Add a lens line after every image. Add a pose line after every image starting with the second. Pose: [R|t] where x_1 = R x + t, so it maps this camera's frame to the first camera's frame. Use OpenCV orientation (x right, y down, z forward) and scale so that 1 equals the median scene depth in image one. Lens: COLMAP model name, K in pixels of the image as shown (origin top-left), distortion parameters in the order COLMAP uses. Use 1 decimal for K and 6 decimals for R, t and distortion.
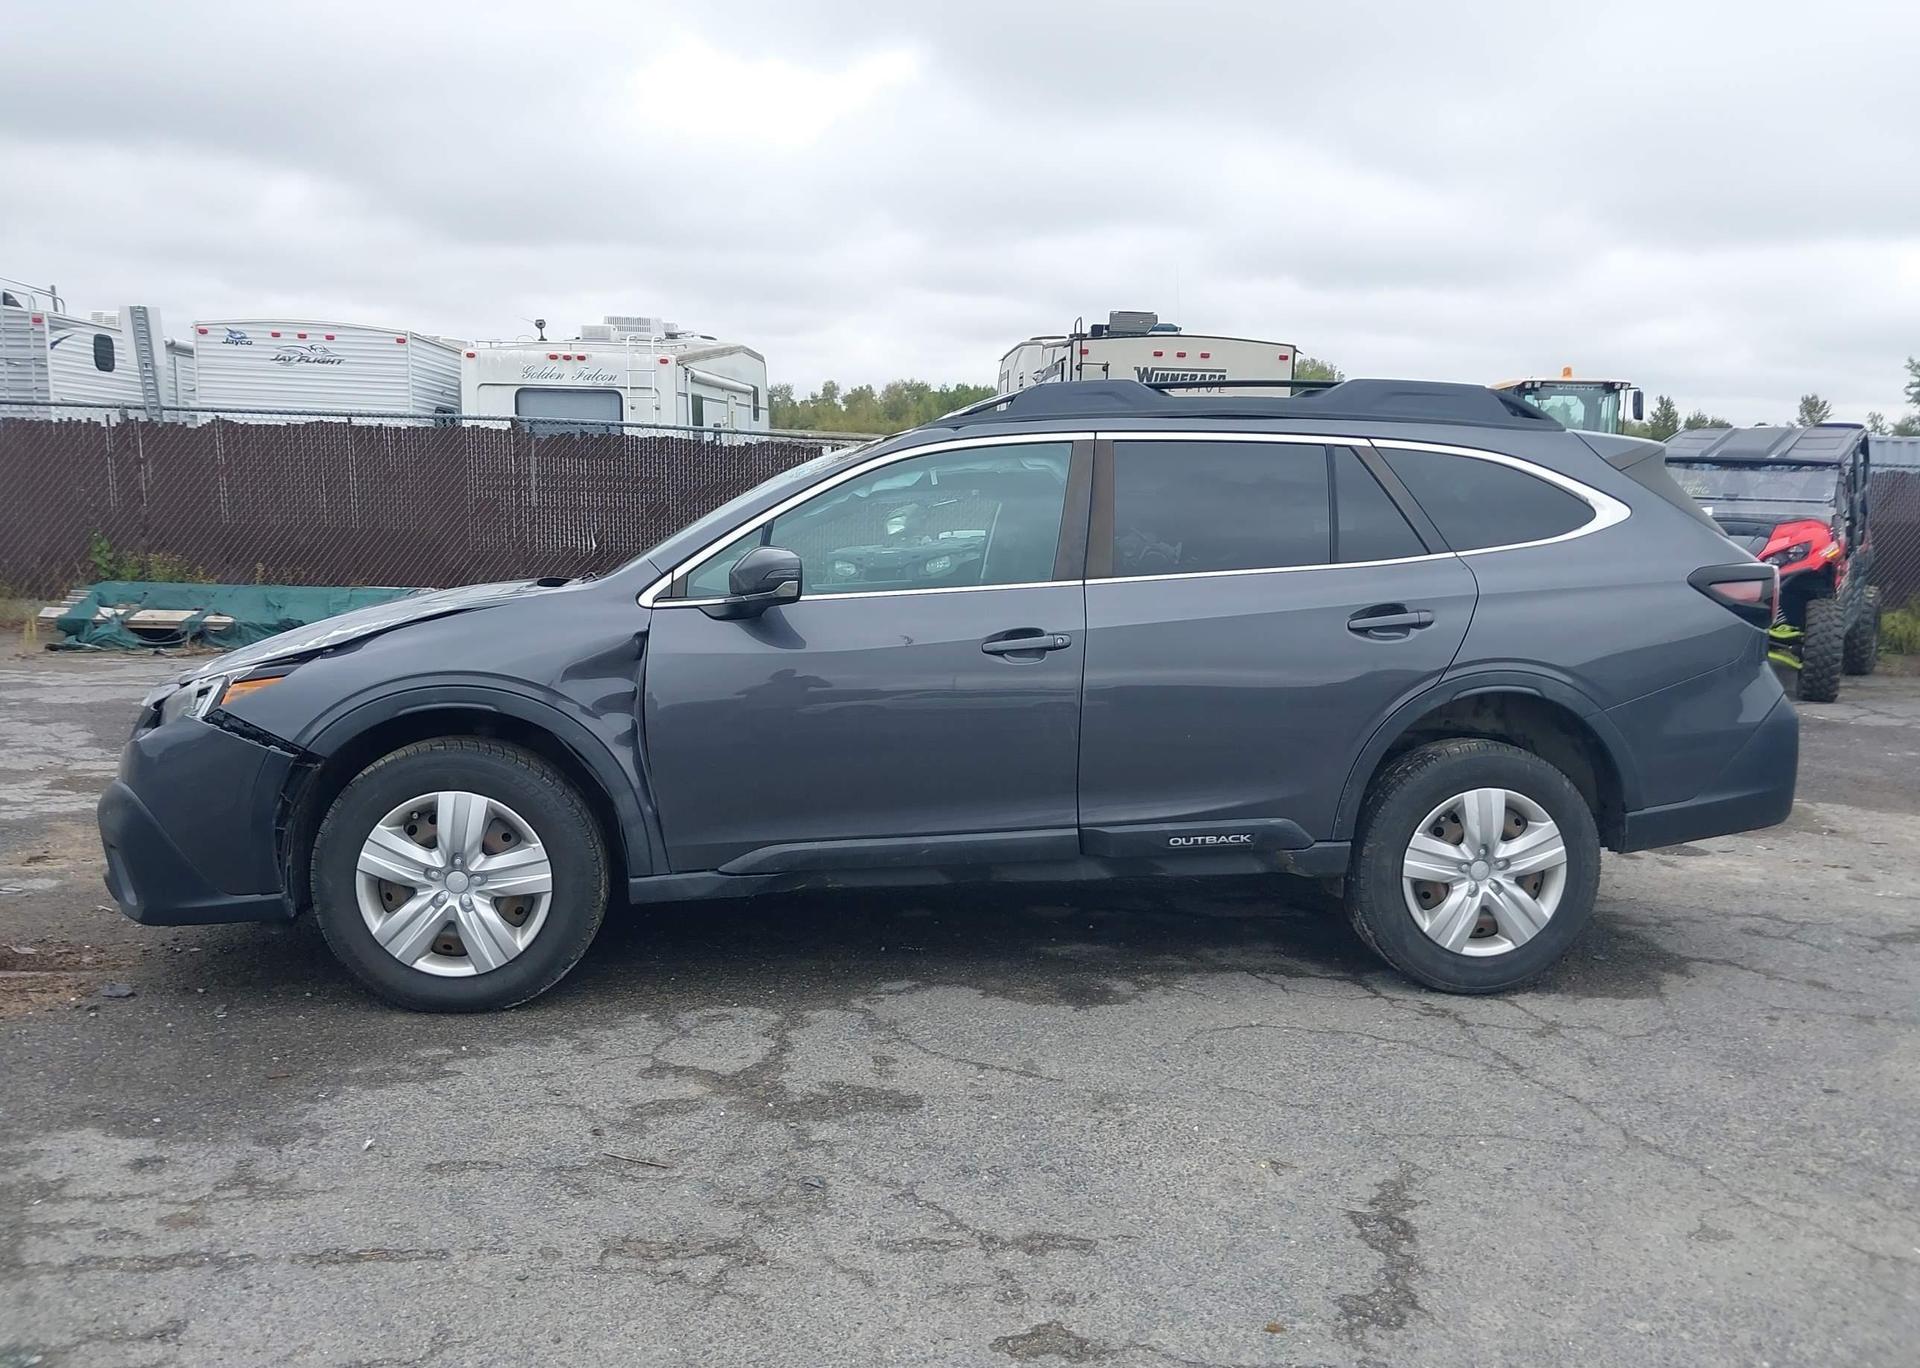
lens RADIAL K [[1523.2, 0, 966.6], [0, 1523.2, 672.5], [0, 0, 1]] dist [0.087404, -0.159055]
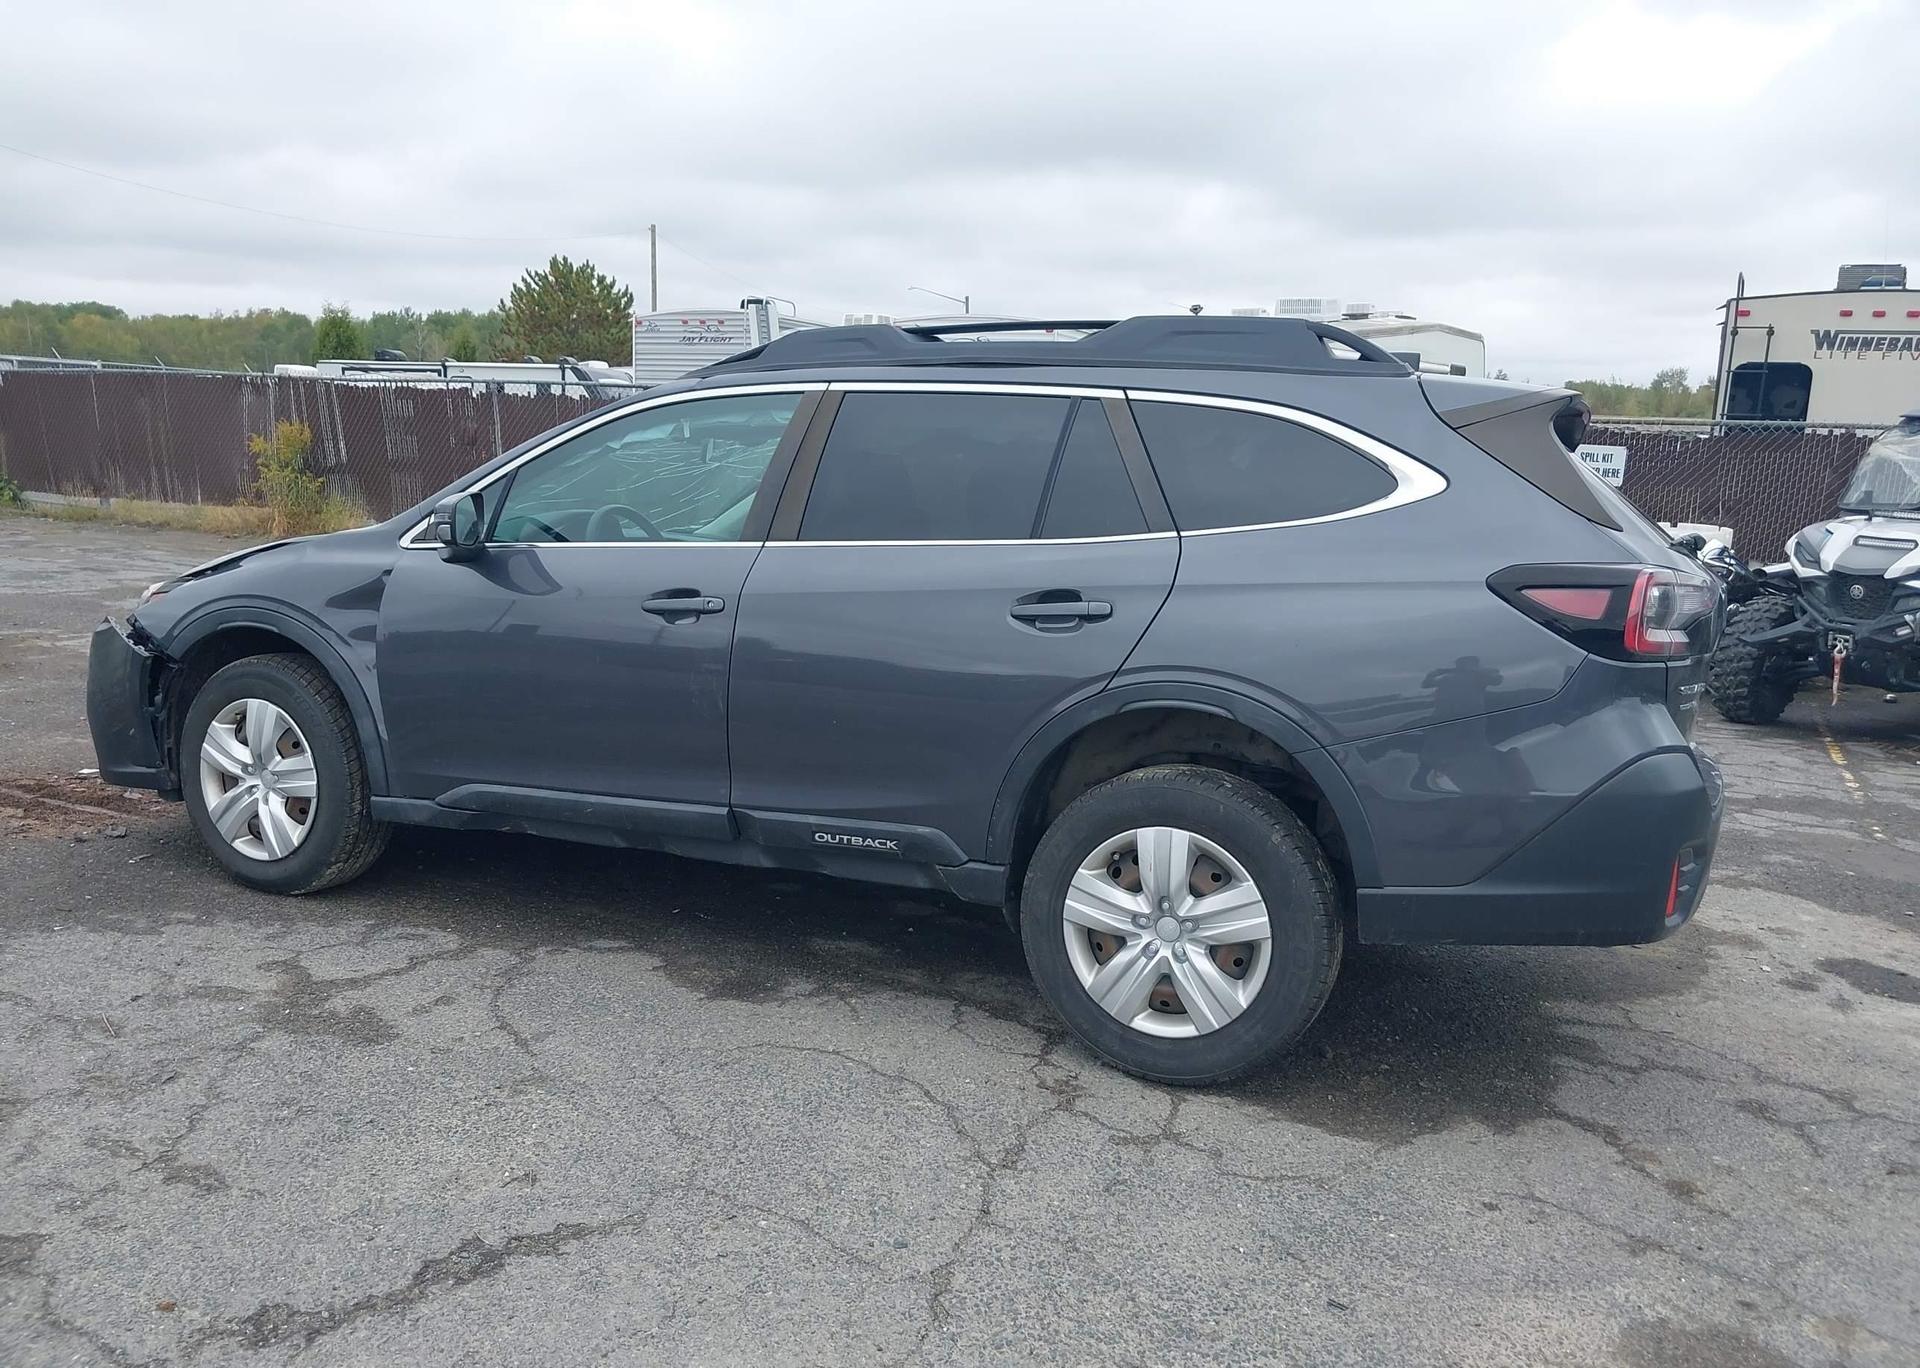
lens RADIAL K [[1509.1, 0, 960.0], [0, 1509.1, 684.0], [0, 0, 1]] dist [0.069353, -0.115241]
pose [[0.850557, 0.091816, -0.517805, 0.643653], [-0.083471, 0.995729, 0.039448, -0.020746], [0.519216, 0.009669, 0.854589, 0.272060]]
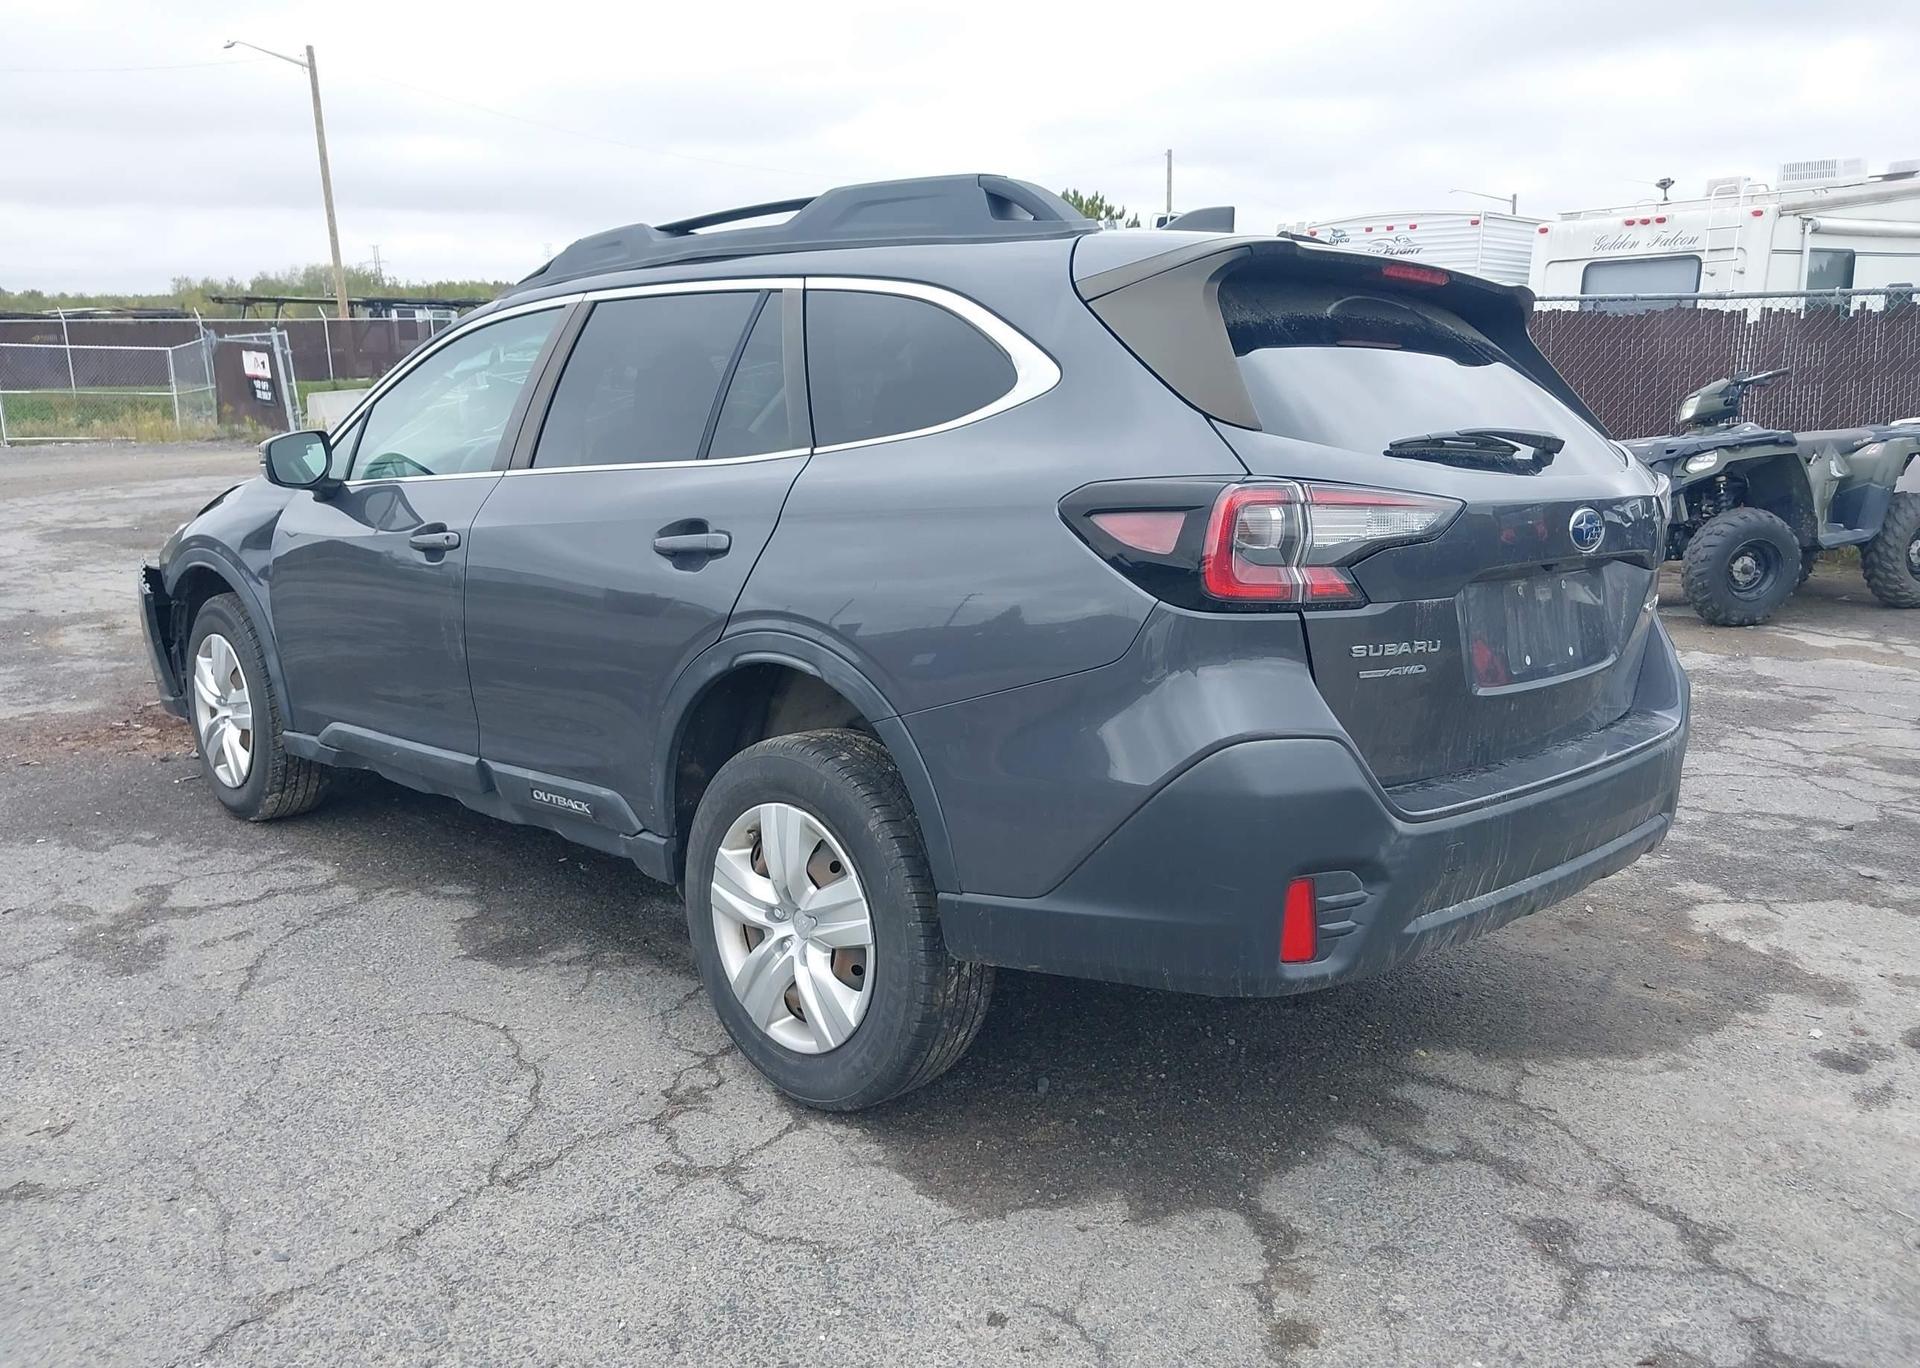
lens RADIAL K [[1526.6, 0, 980.2], [0, 1526.6, 688.4], [0, 0, 1]] dist [0.064739, -0.114636]
pose [[0.621973, 0.134315, -0.771433, 0.894736], [-0.074348, 0.990858, 0.112576, -0.055627], [0.779501, -0.012665, 0.626273, 0.650758]]
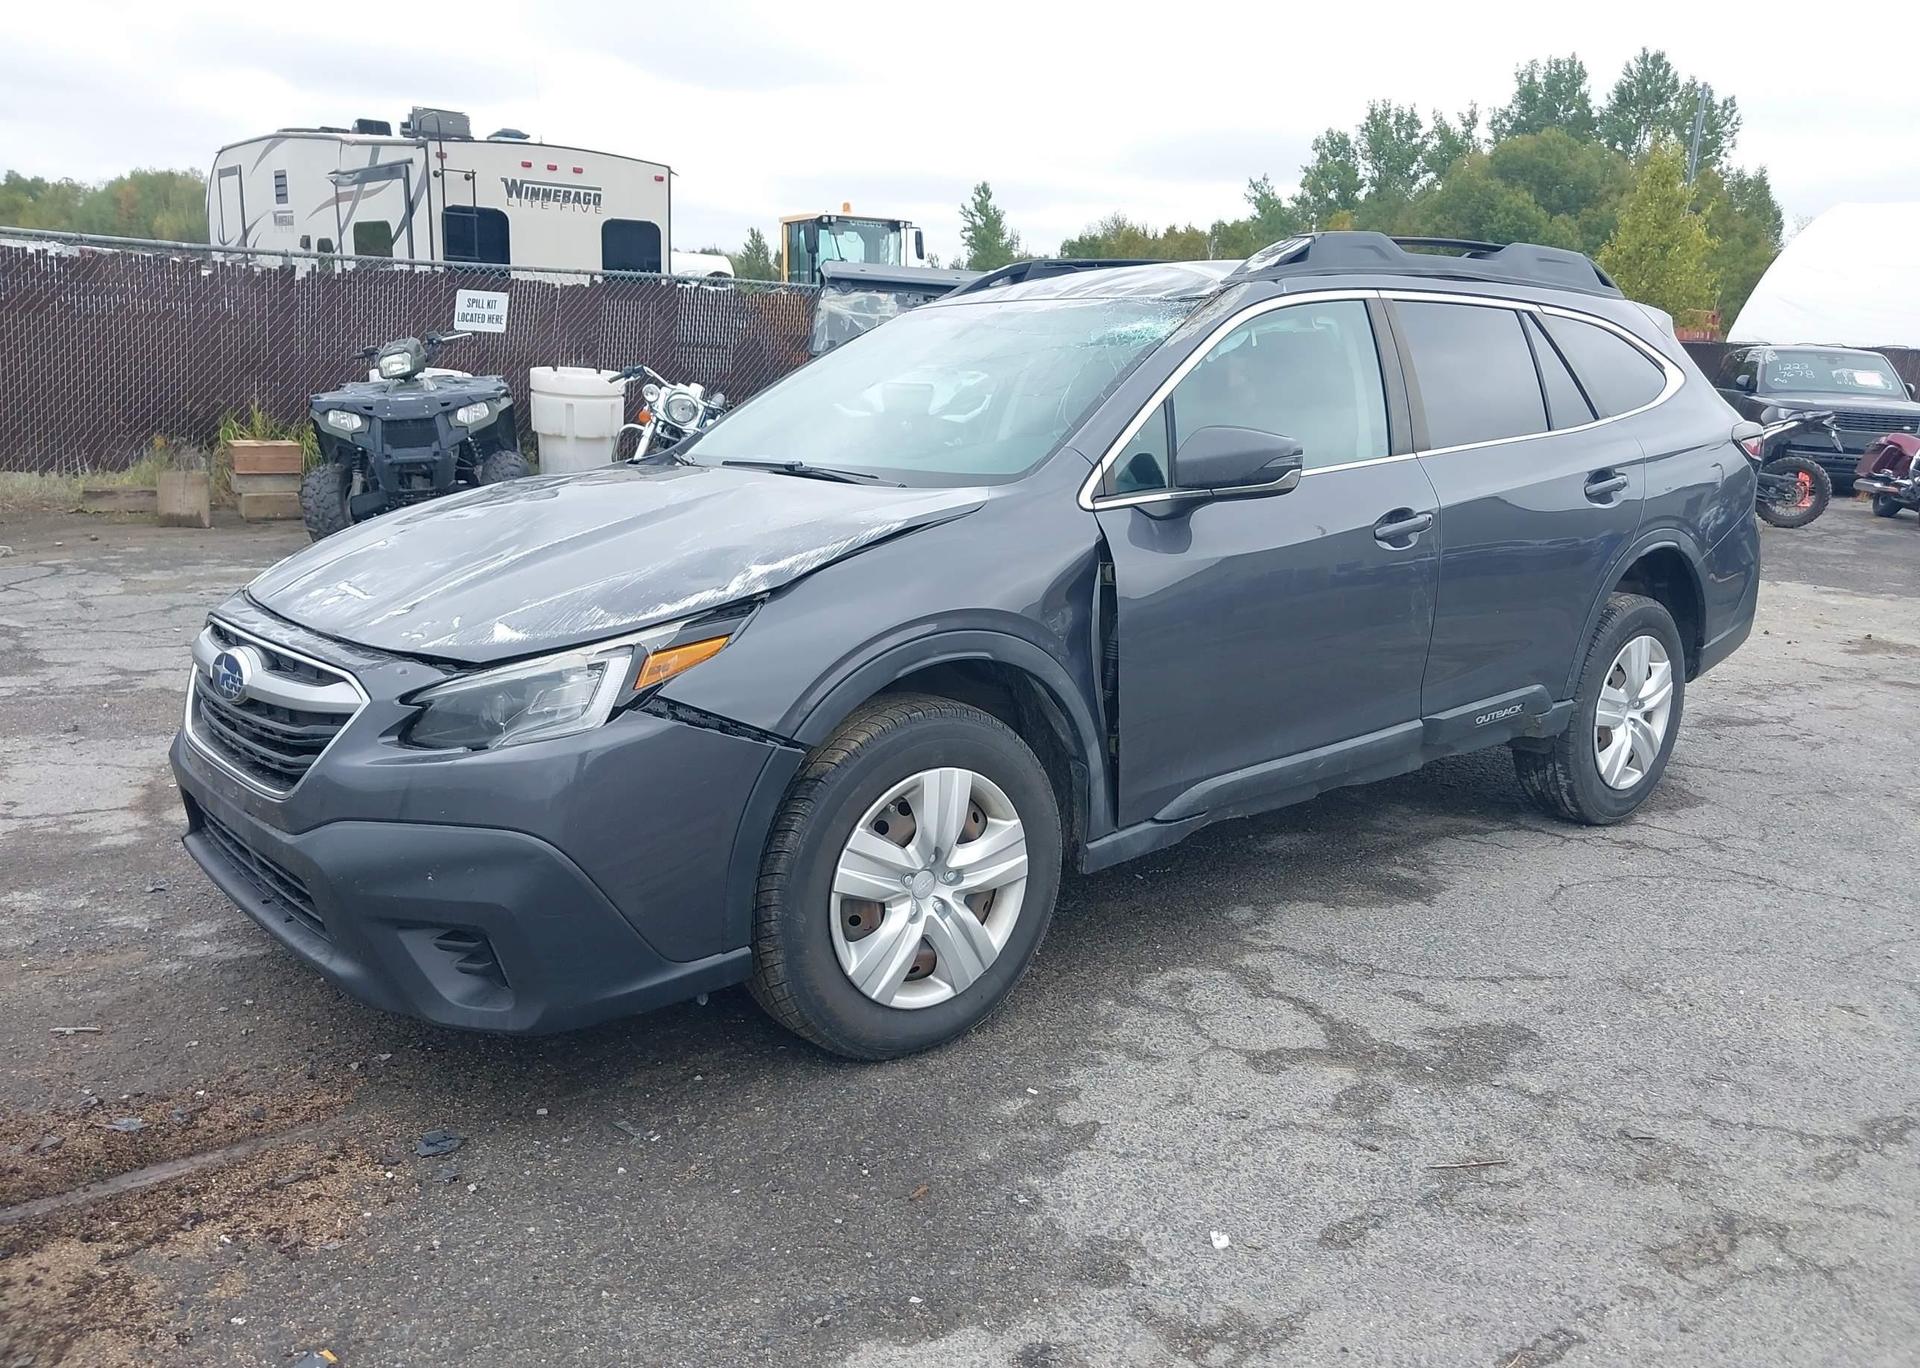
lens RADIAL K [[1543.9, 0, 960.0], [0, 1543.9, 684.0], [0, 0, 1]] dist [-0.001093, 0.000185]
pose [[0.845475, -0.107355, 0.523113, -0.652629], [0.045237, 0.990462, 0.130152, -0.056382], [-0.532096, -0.086376, 0.842267, 0.329293]]
